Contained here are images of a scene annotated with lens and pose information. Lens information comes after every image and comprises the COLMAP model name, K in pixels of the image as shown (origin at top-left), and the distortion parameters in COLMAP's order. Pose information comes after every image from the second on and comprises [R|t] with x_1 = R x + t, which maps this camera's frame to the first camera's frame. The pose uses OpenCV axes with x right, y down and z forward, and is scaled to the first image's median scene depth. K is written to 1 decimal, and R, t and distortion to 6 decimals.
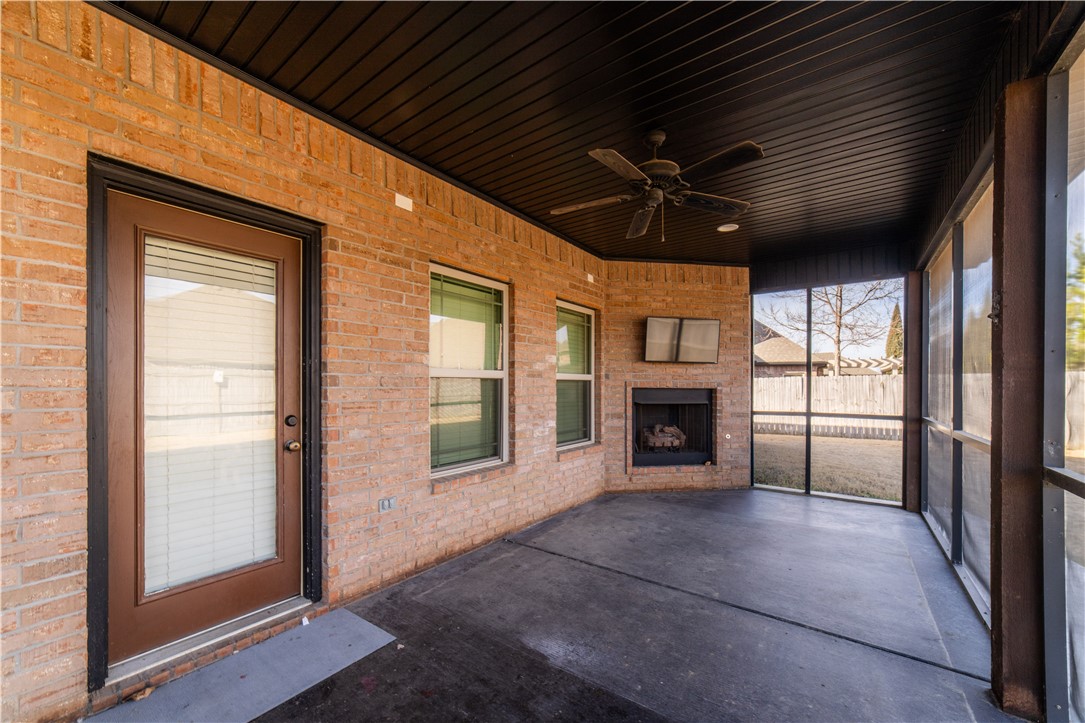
lens RADIAL K [[428.0, 0, 521.3], [0, 428.0, 384.3], [0, 0, 1]] dist [-0.025256, 0.000004]
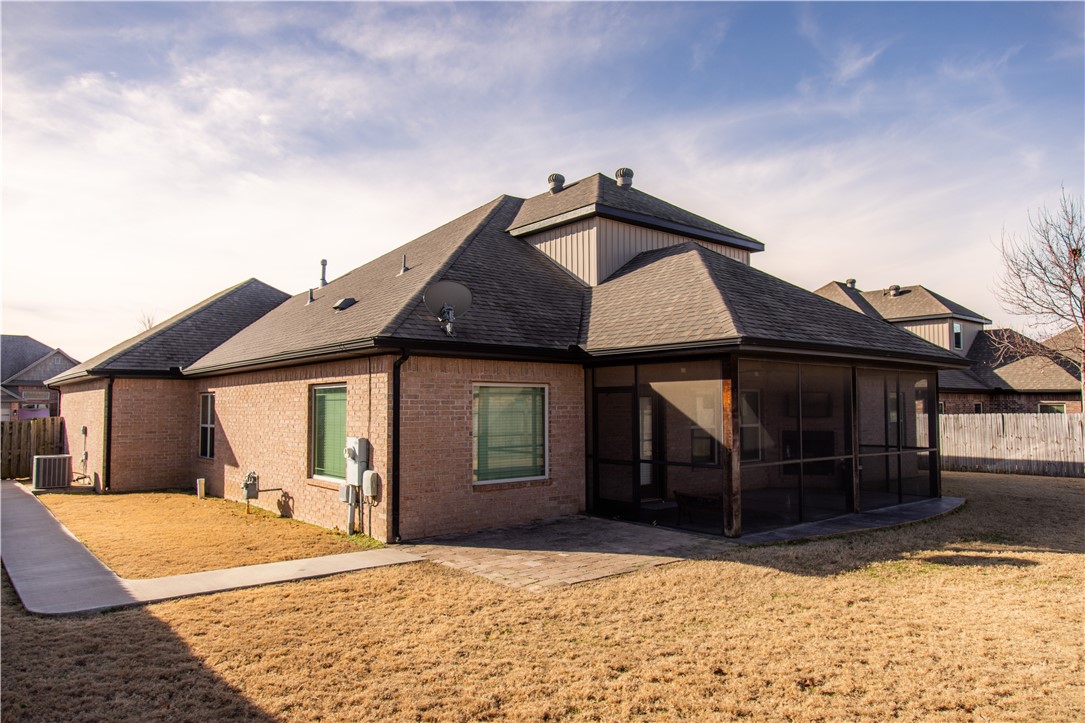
lens RADIAL K [[712.9, 0, 542.5], [0, 712.9, 361.5], [0, 0, 1]] dist [-0.022333, -0.001504]
pose [[0.978067, -0.011246, -0.207989, -0.118879], [-0.001091, 0.998251, -0.059105, -0.116322], [0.208290, 0.058035, 0.976344, -2.386120]]
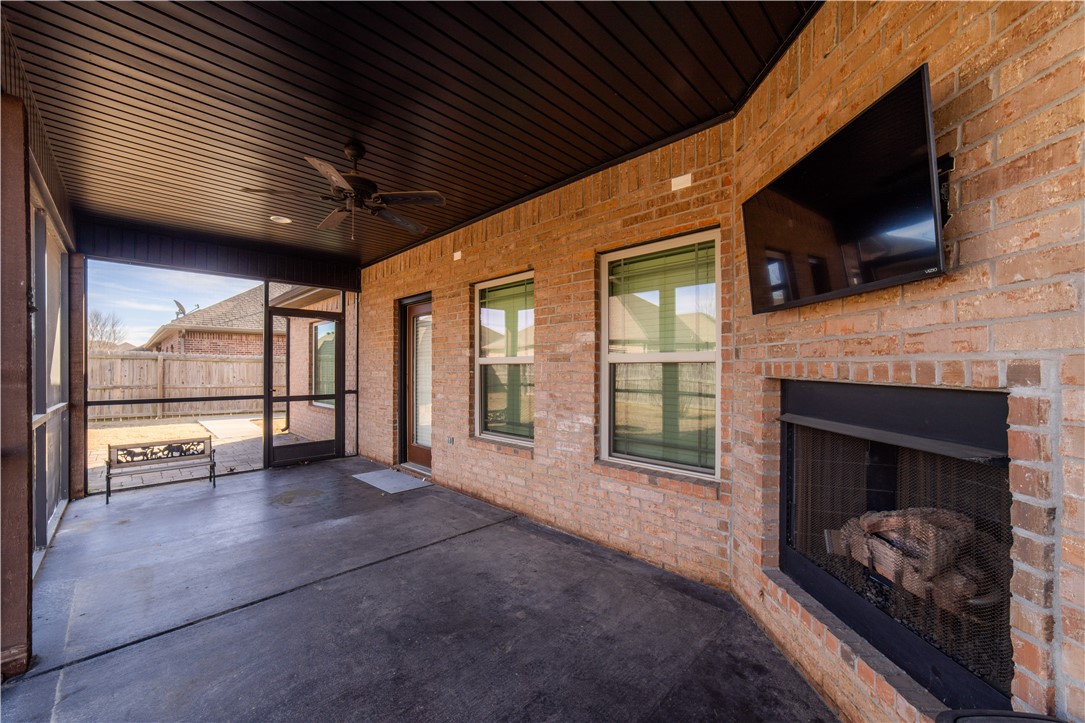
lens RADIAL K [[424.3, 0, 542.5], [0, 424.3, 361.5], [0, 0, 1]] dist [-0.022138, 0.000109]
pose [[-0.122861, -0.014359, -0.992320, 0.748464], [0.003000, 0.999885, -0.014840, -0.002840], [0.992419, -0.004800, -0.122804, 0.897435]]
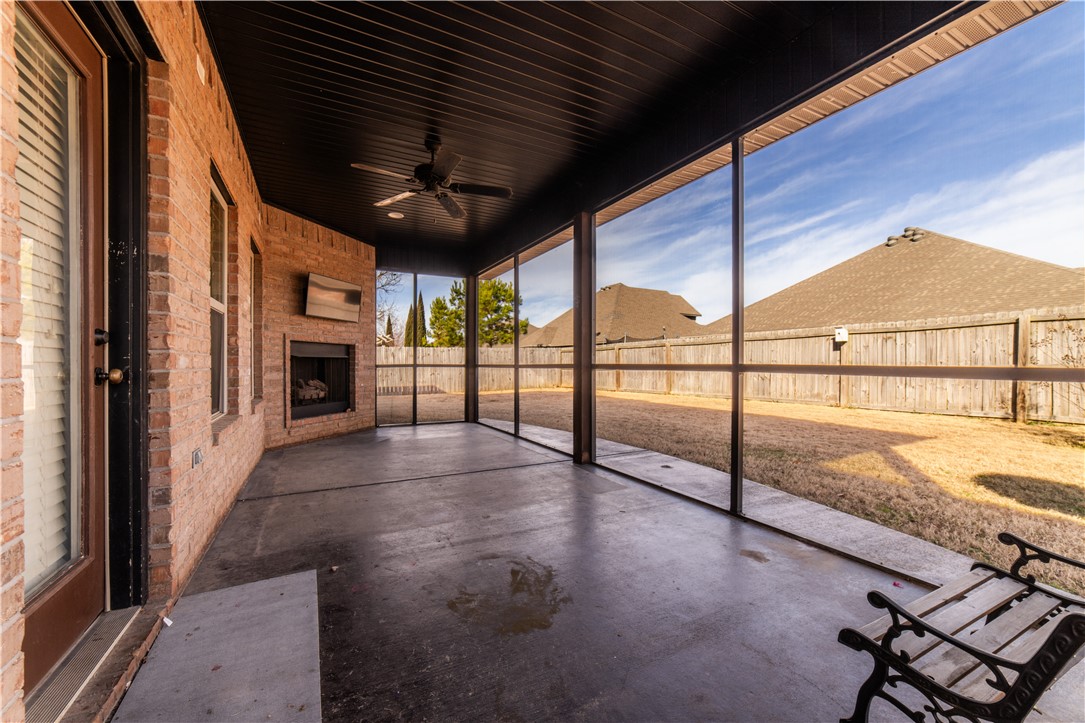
lens RADIAL K [[424.3, 0, 542.5], [0, 424.3, 361.5], [0, 0, 1]] dist [-0.022138, 0.000109]
pose [[0.404500, 0.000653, 0.914538, -0.427517], [0.000177, 1.000000, -0.000792, 0.062600], [-0.914538, 0.000483, 0.404499, 0.074095]]
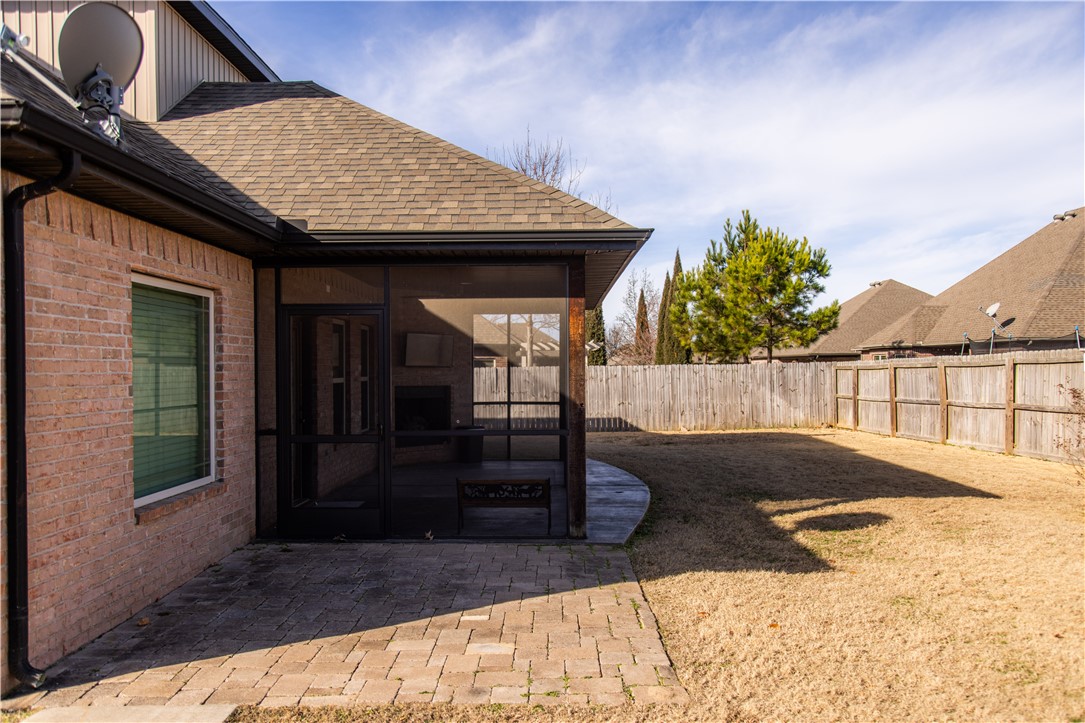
lens RADIAL K [[890.8, 0, 542.5], [0, 890.8, 361.5], [0, 0, 1]] dist [0.004106, 0.000252]
pose [[0.793772, 0.000521, 0.608215, -1.102546], [0.004064, 0.999973, -0.006160, -0.051702], [-0.608202, 0.007362, 0.793748, -1.516333]]
